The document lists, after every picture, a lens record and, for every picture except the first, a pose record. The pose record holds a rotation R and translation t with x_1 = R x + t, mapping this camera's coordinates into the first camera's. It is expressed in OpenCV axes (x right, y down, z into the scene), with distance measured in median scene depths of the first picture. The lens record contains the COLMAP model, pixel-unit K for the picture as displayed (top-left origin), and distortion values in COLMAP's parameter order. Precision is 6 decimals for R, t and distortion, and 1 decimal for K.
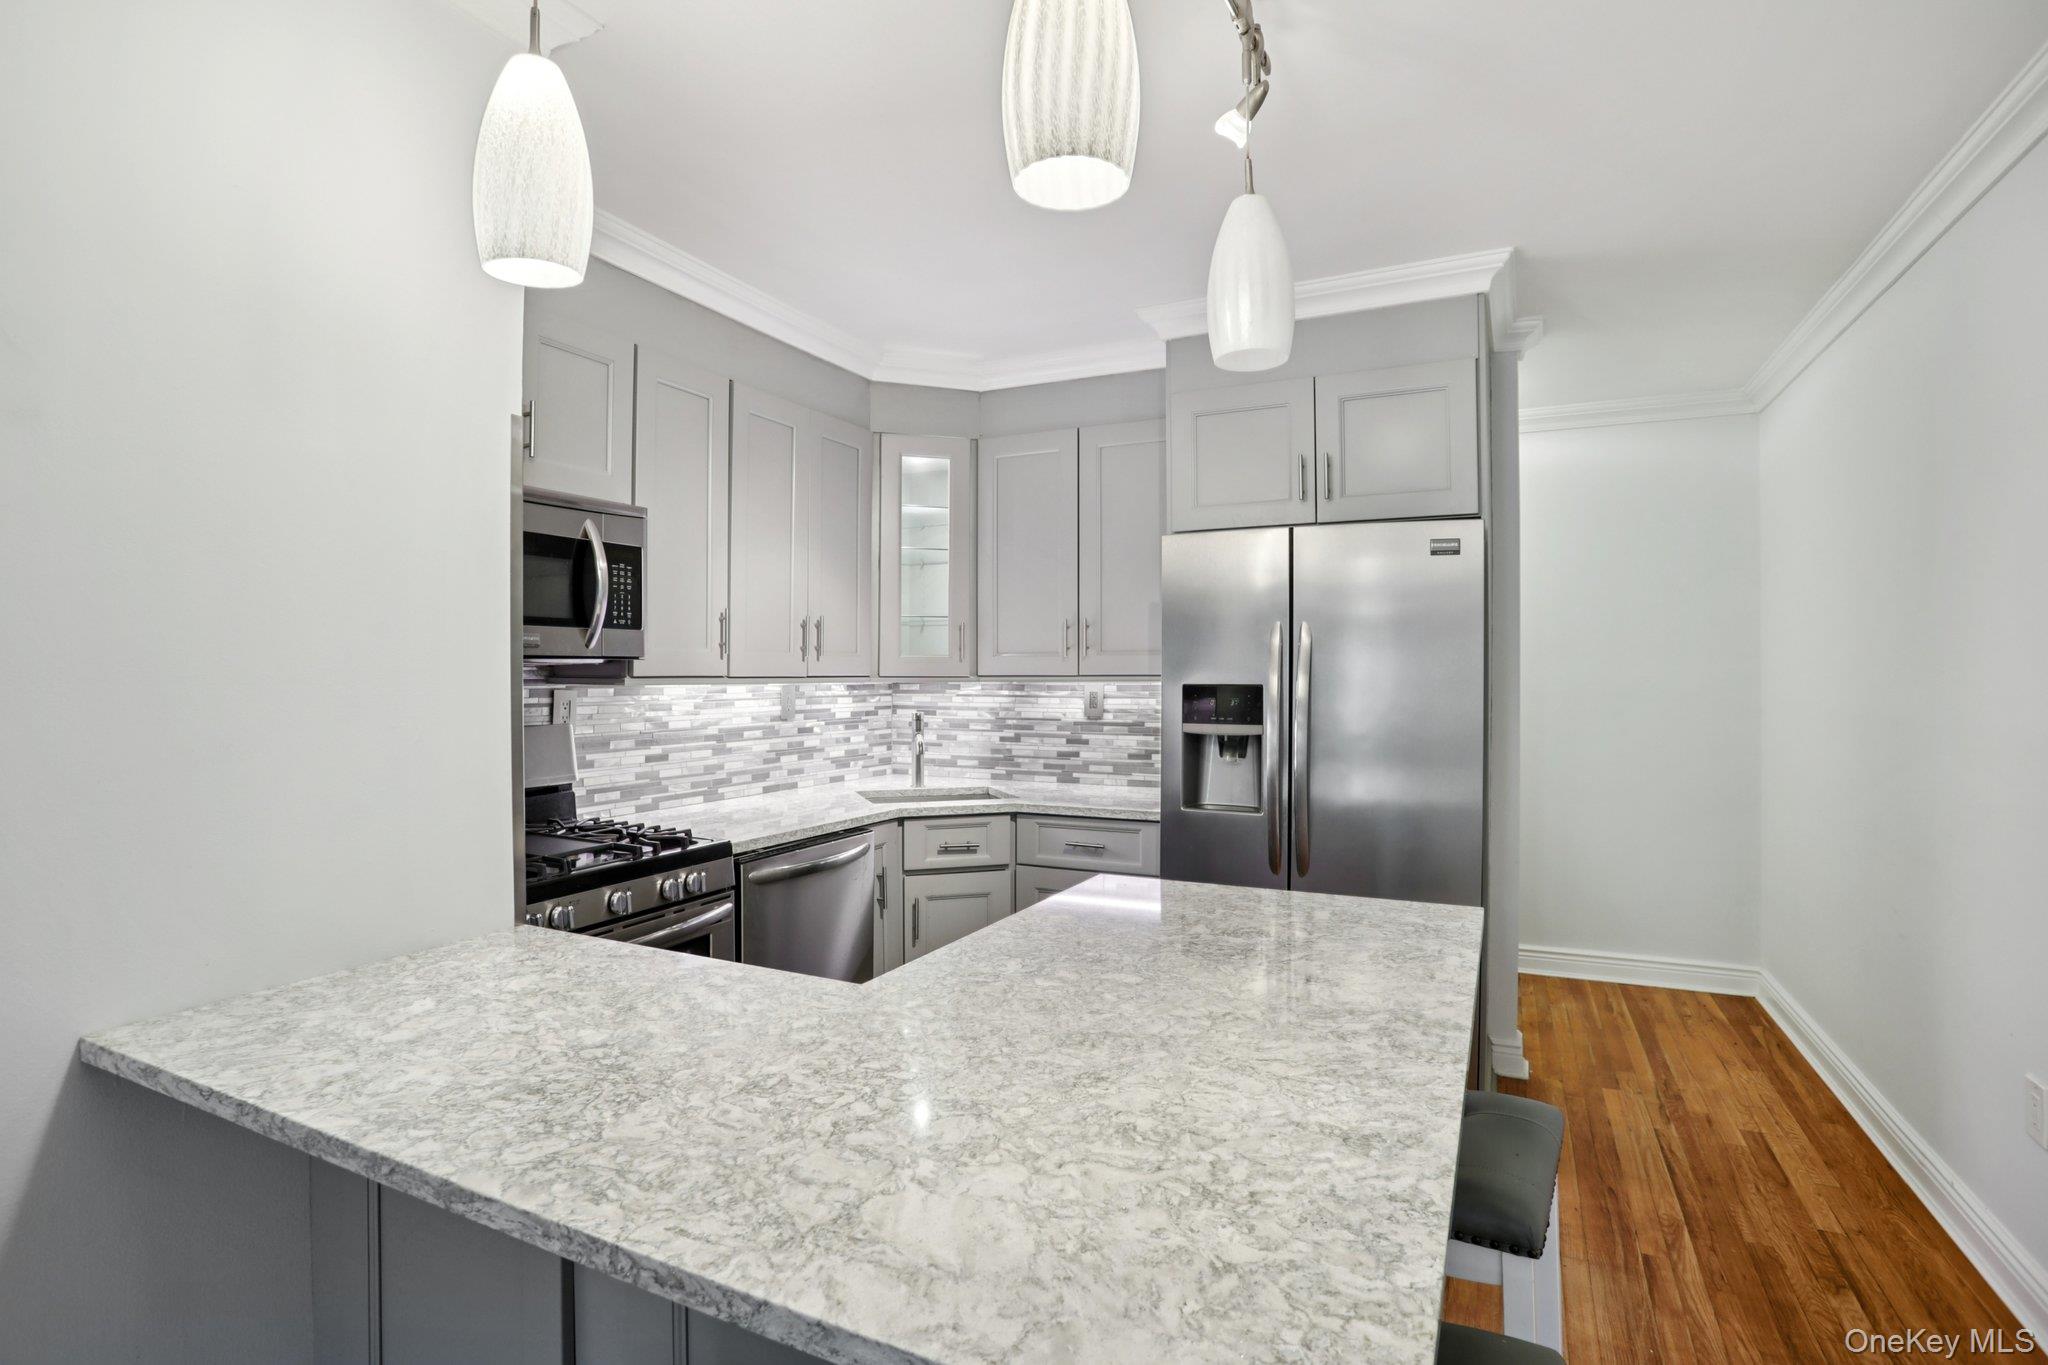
lens RADIAL K [[1003.4, 0, 1009.6], [0, 1003.4, 653.2], [0, 0, 1]] dist [-0.070684, 0.026536]
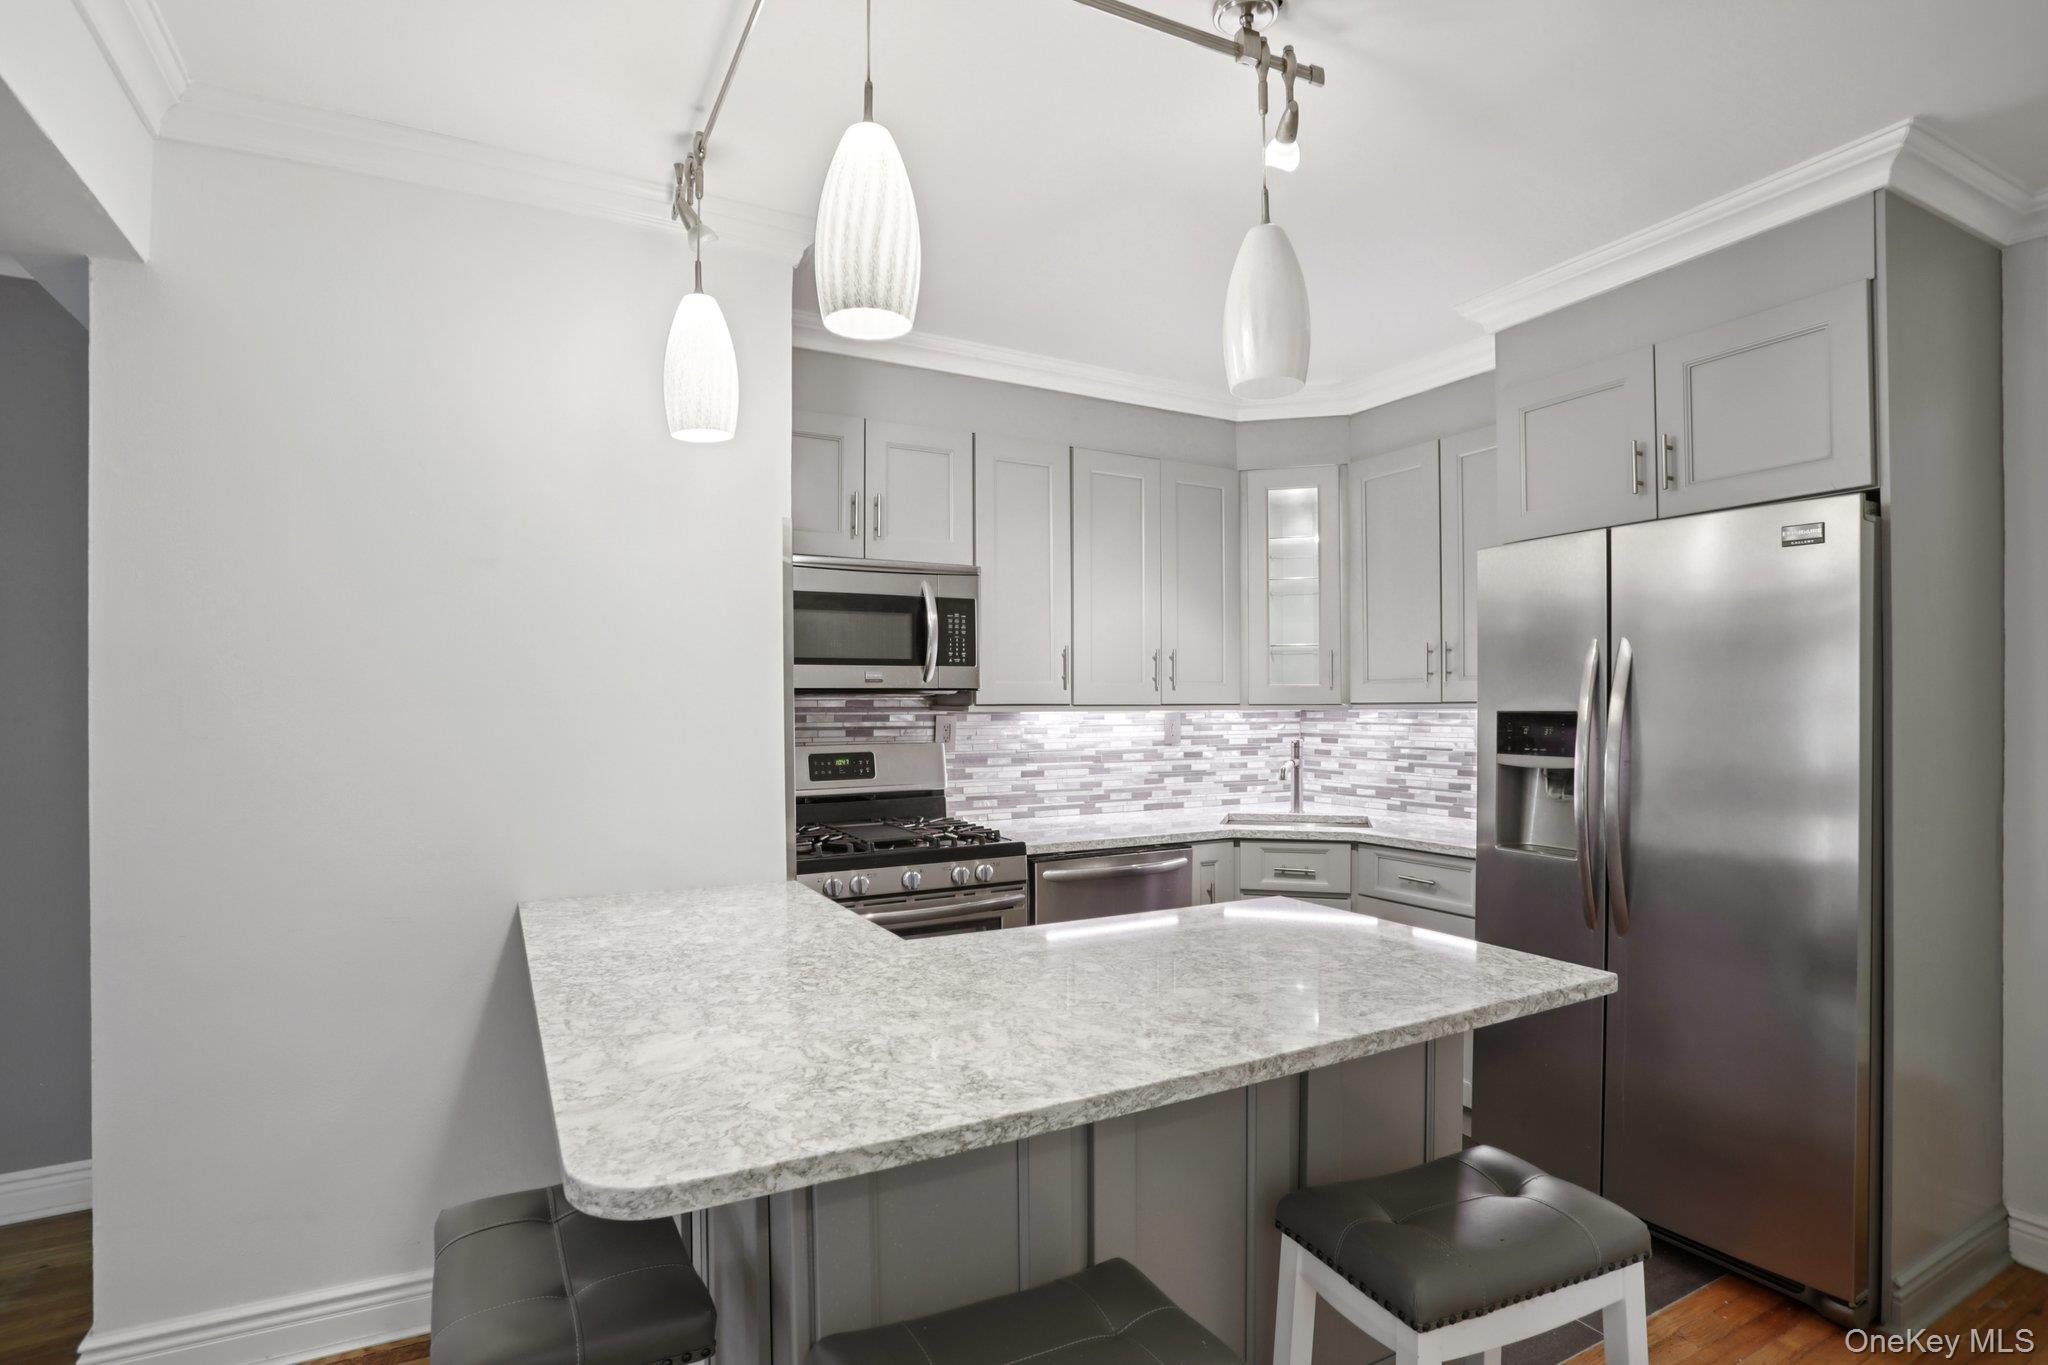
lens RADIAL K [[1003.4, 0, 1005.6], [0, 1003.4, 682.7], [0, 0, 1]] dist [-0.070684, 0.026536]
pose [[0.811032, -0.015690, -0.584792, 0.381222], [0.015079, 0.999869, -0.005914, 0.004343], [0.584808, -0.004022, 0.811162, 0.013441]]
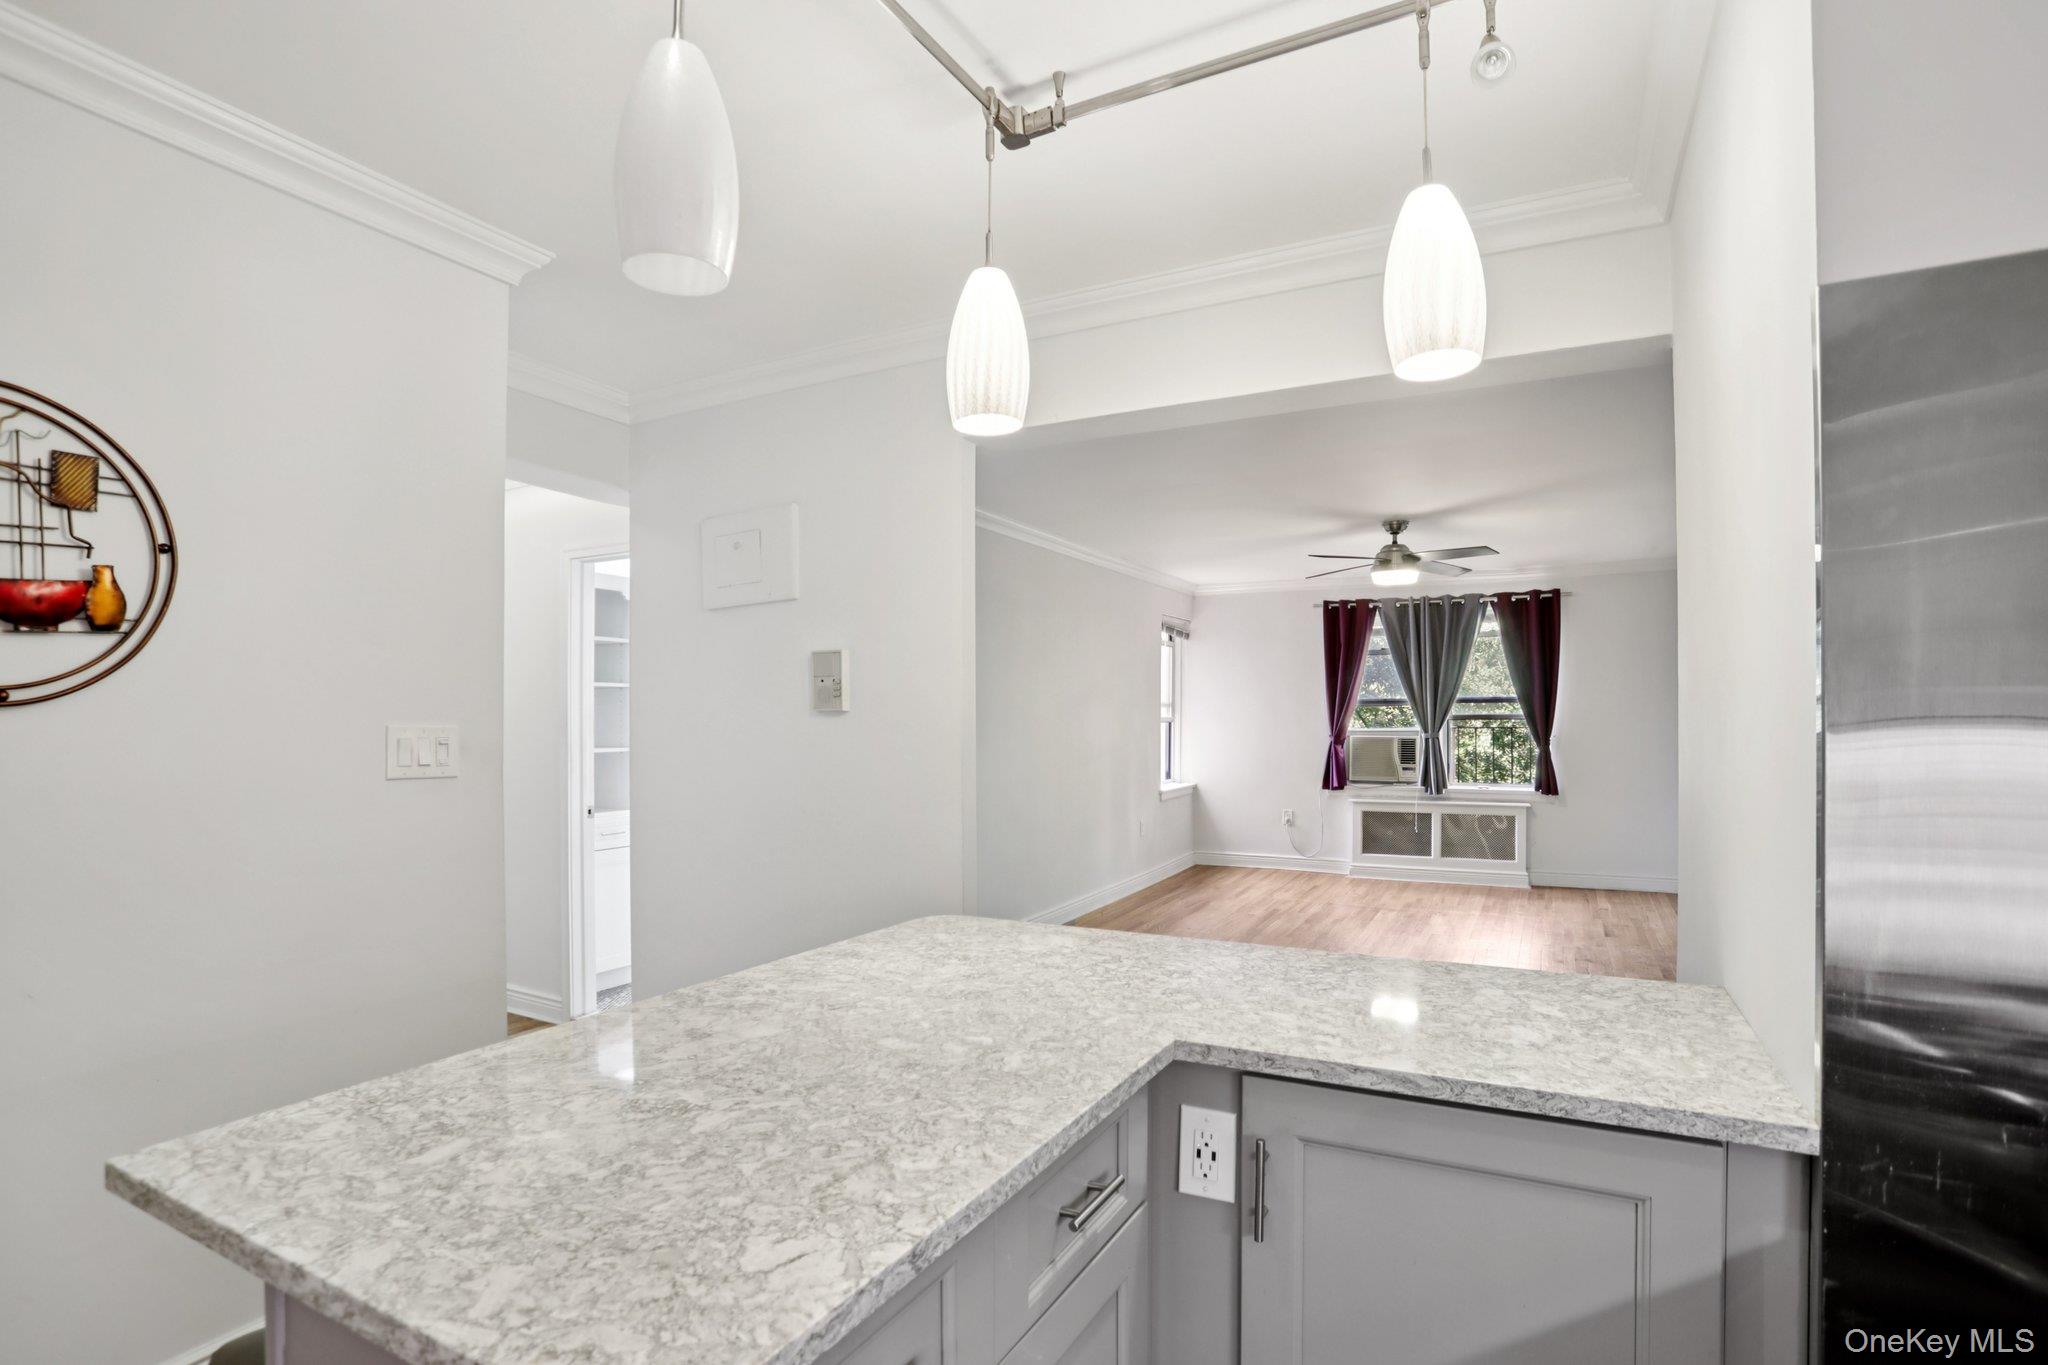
lens RADIAL K [[1003.4, 0, 1006.9], [0, 1003.4, 717.8], [0, 0, 1]] dist [-0.070684, 0.026536]
pose [[-0.999292, 0.004100, 0.037396, -0.013043], [0.003092, 0.999632, -0.026967, 0.026434], [-0.037493, -0.026833, -0.998937, 1.043504]]
